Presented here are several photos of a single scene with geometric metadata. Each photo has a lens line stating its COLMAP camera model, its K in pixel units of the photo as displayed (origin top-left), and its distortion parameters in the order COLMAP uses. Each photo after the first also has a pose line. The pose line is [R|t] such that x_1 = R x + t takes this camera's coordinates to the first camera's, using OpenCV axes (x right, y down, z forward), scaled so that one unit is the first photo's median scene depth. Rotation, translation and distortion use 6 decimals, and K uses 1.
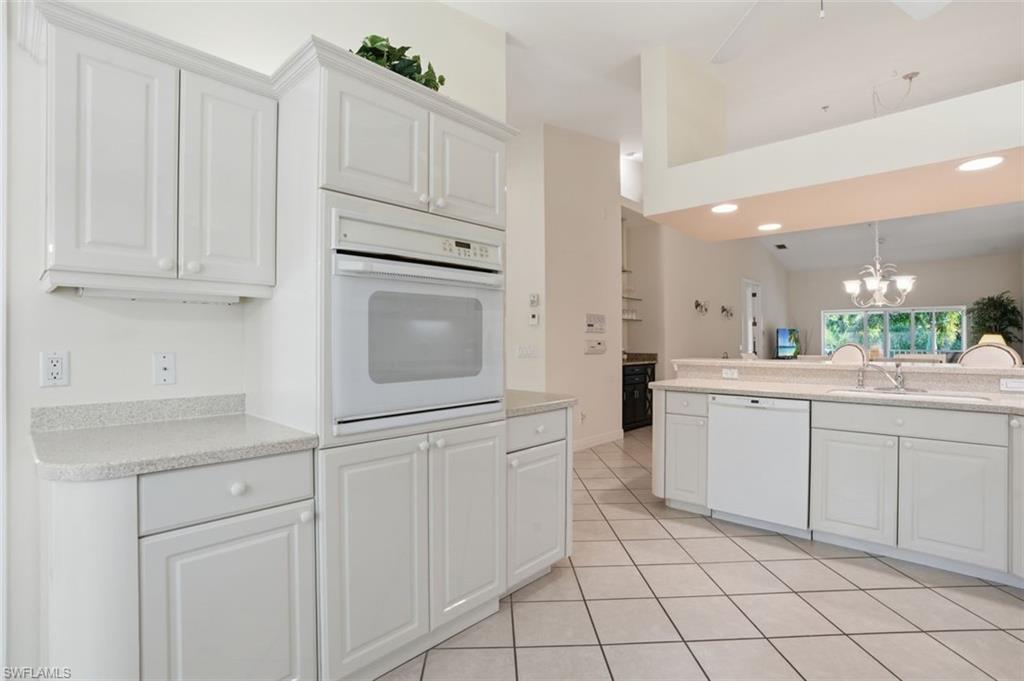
lens RADIAL K [[475.6, 0, 512.0], [0, 475.6, 340.5], [0, 0, 1]] dist [-0.070591, 0.025616]
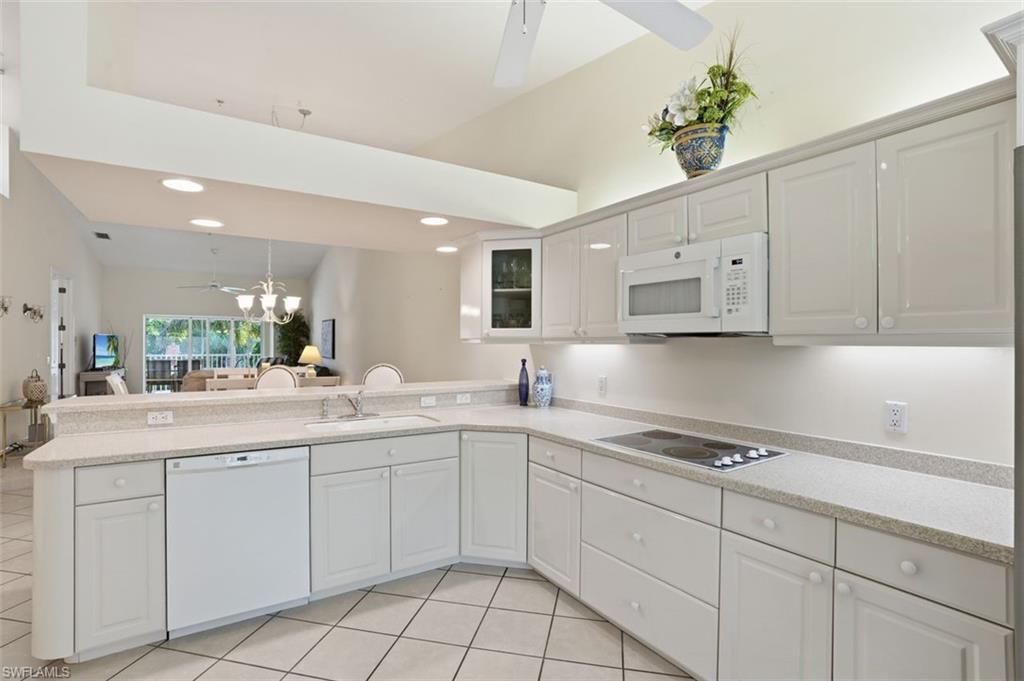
lens RADIAL K [[475.6, 0, 512.0], [0, 475.6, 340.5], [0, 0, 1]] dist [-0.070591, 0.025616]
pose [[0.251476, 0.007047, 0.967838, -0.058449], [-0.003941, 0.999973, -0.006257, -0.034757], [-0.967856, -0.002241, 0.251497, 0.244369]]
